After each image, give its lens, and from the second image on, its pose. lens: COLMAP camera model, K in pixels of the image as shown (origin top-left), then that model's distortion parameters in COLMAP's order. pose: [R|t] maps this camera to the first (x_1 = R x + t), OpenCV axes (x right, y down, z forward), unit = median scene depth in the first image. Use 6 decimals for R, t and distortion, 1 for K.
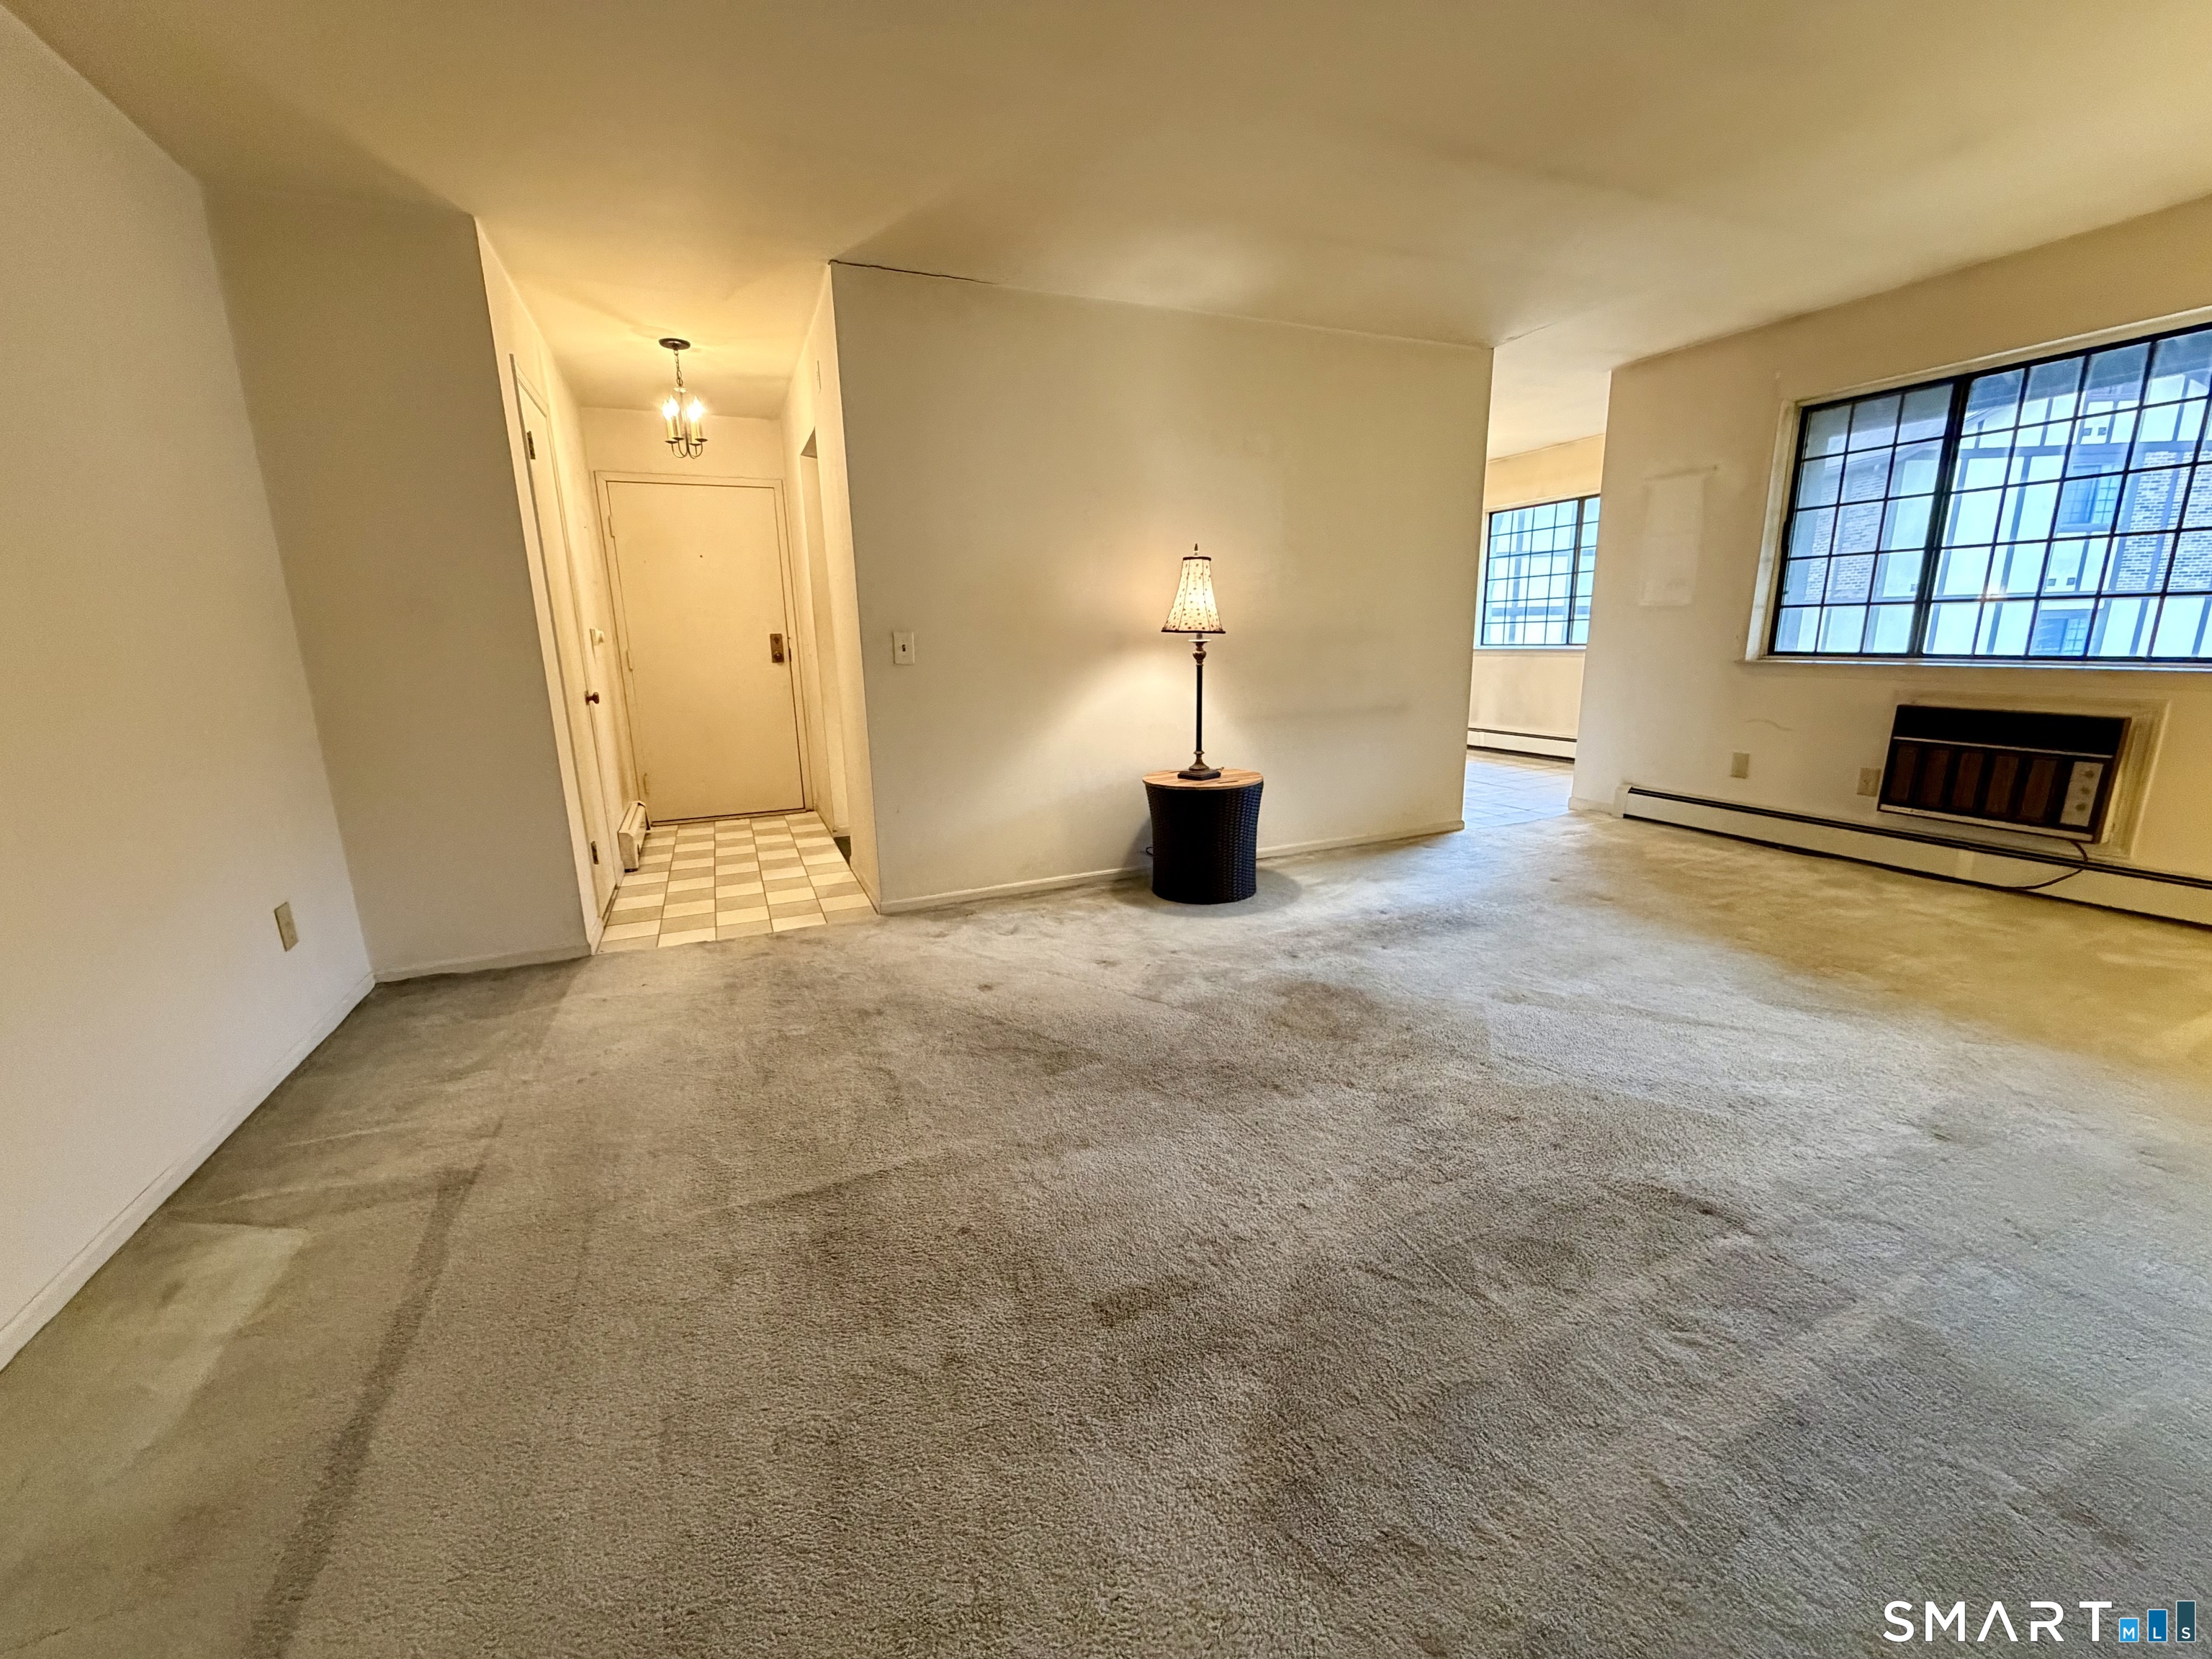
lens RADIAL K [[882.7, 0, 1095.2], [0, 882.7, 835.1], [0, 0, 1]] dist [-0.001786, -0.001248]
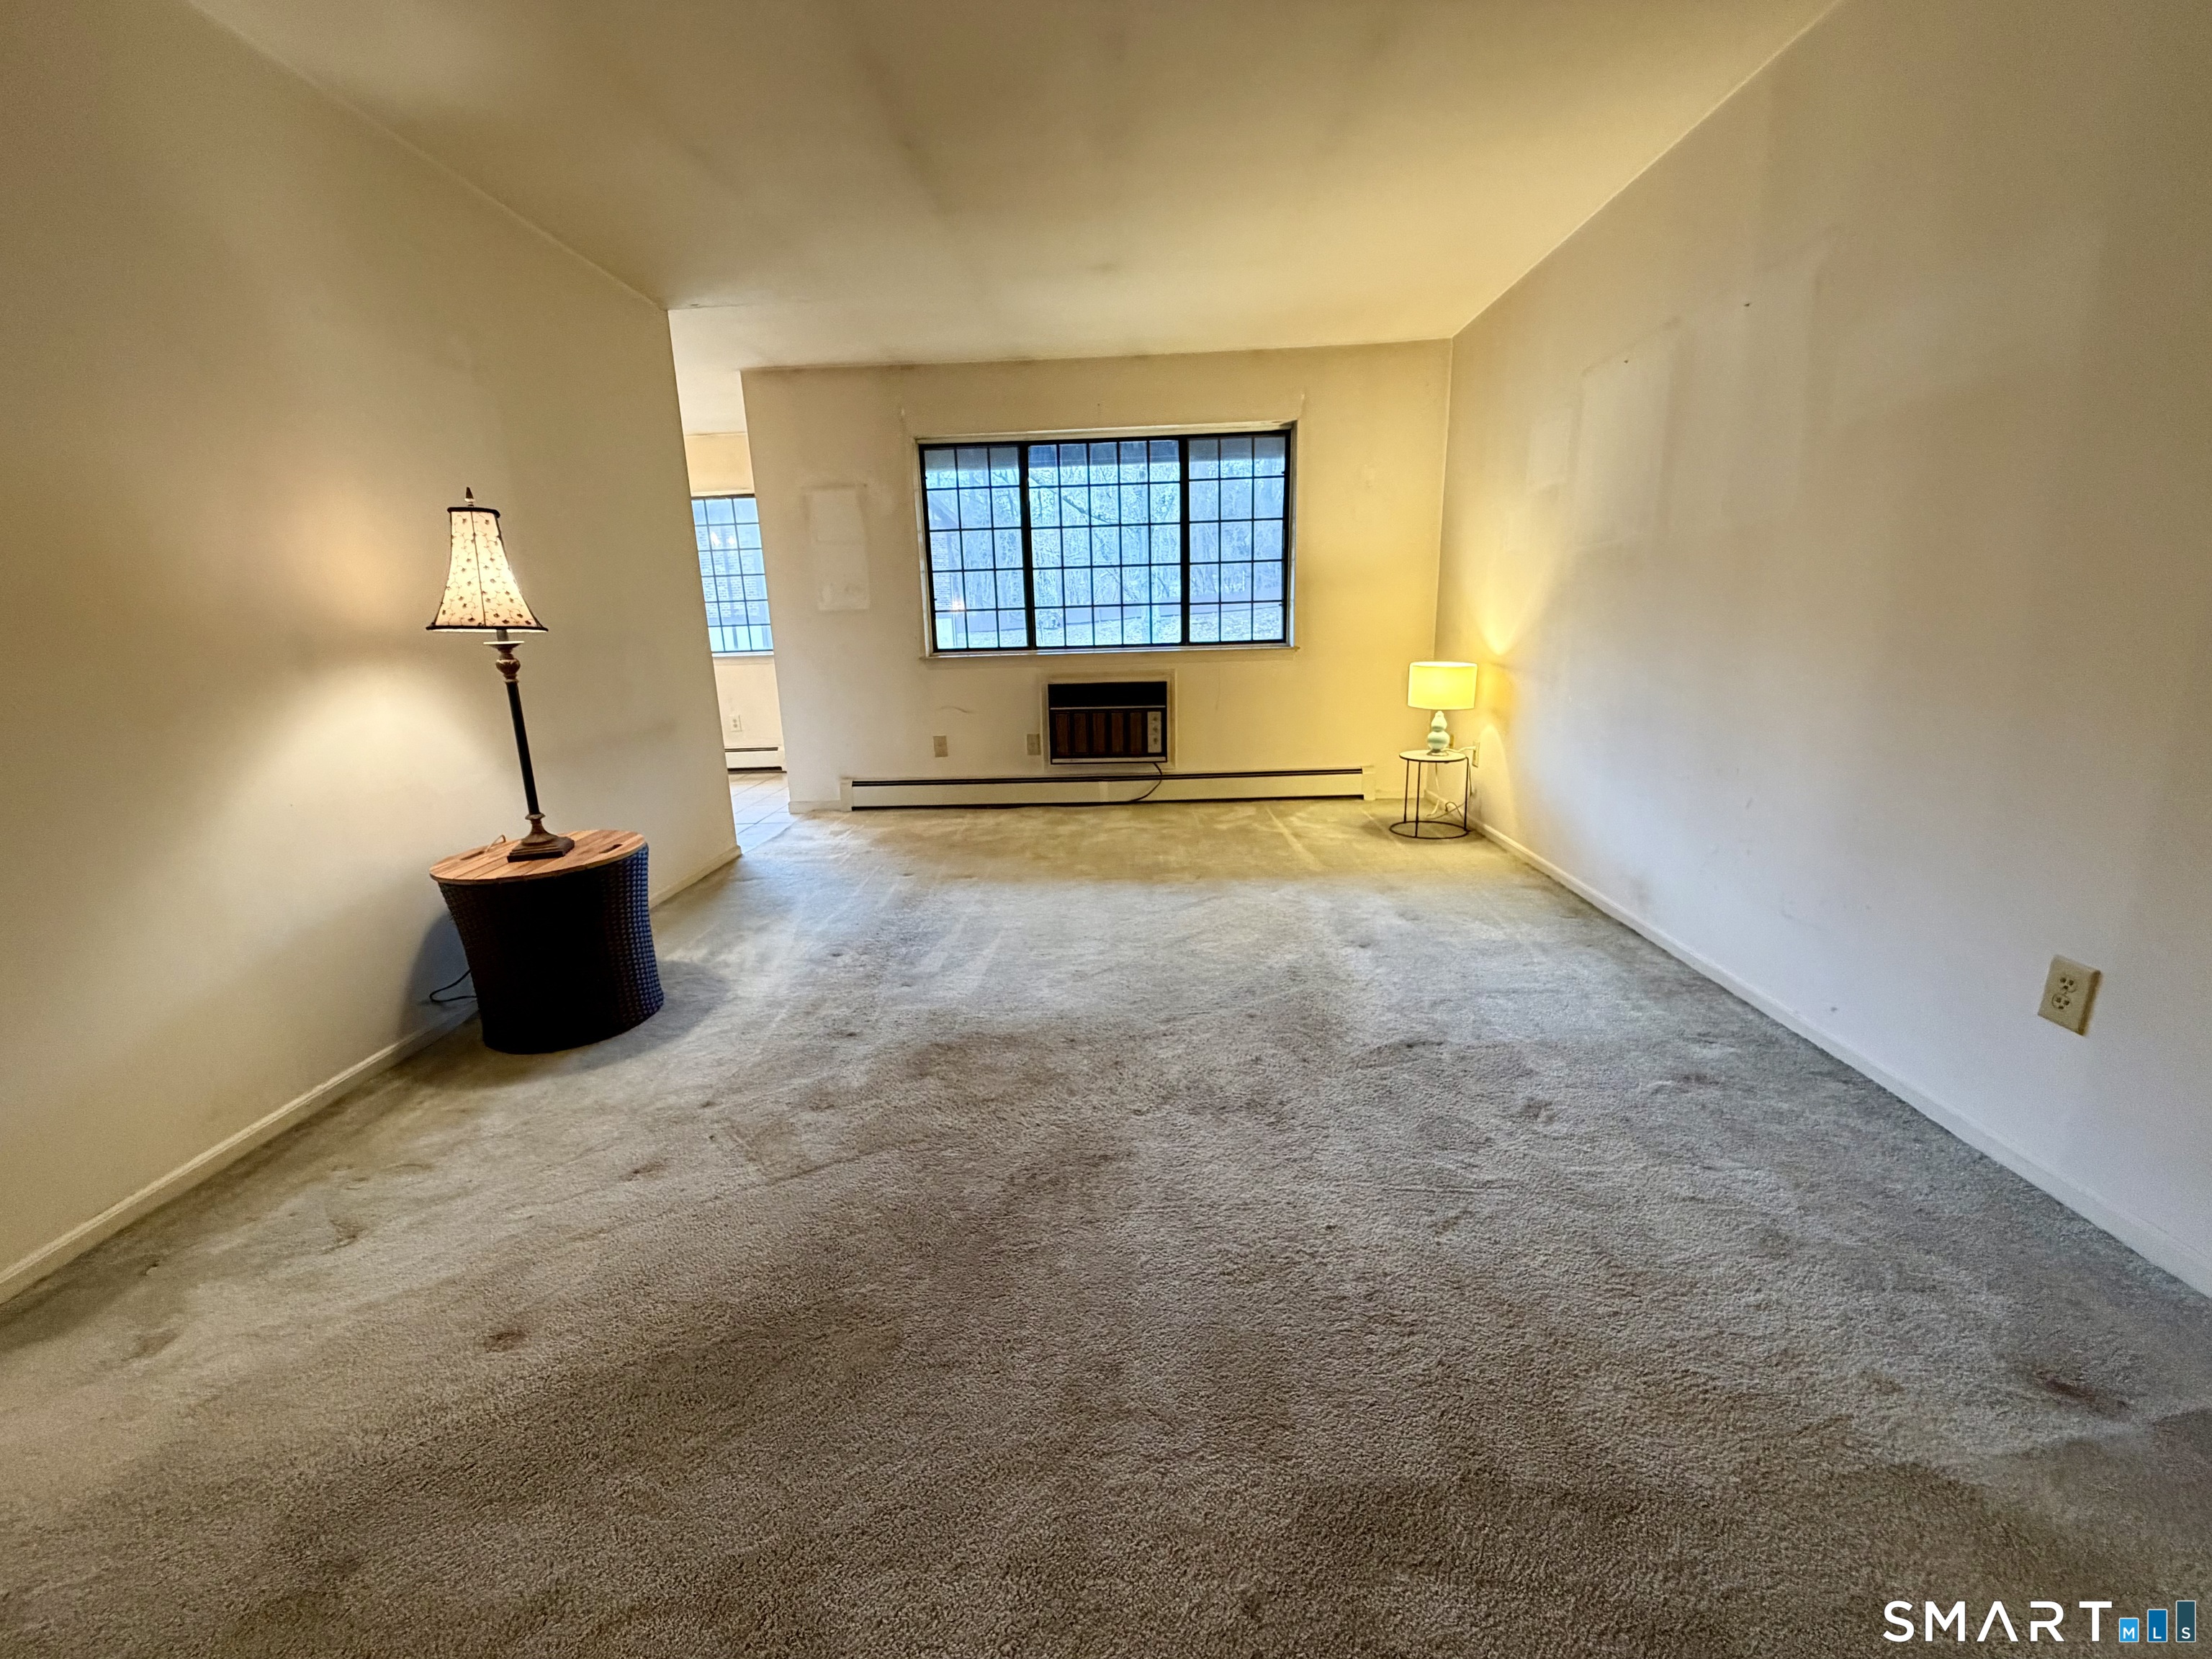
lens RADIAL K [[882.7, 0, 1106.5], [0, 882.7, 833.0], [0, 0, 1]] dist [-0.001786, -0.001248]
pose [[0.423315, -0.202596, 0.883040, -0.293234], [0.222721, 0.968036, 0.115328, -0.066756], [-0.878180, 0.147851, 0.454907, 0.362857]]
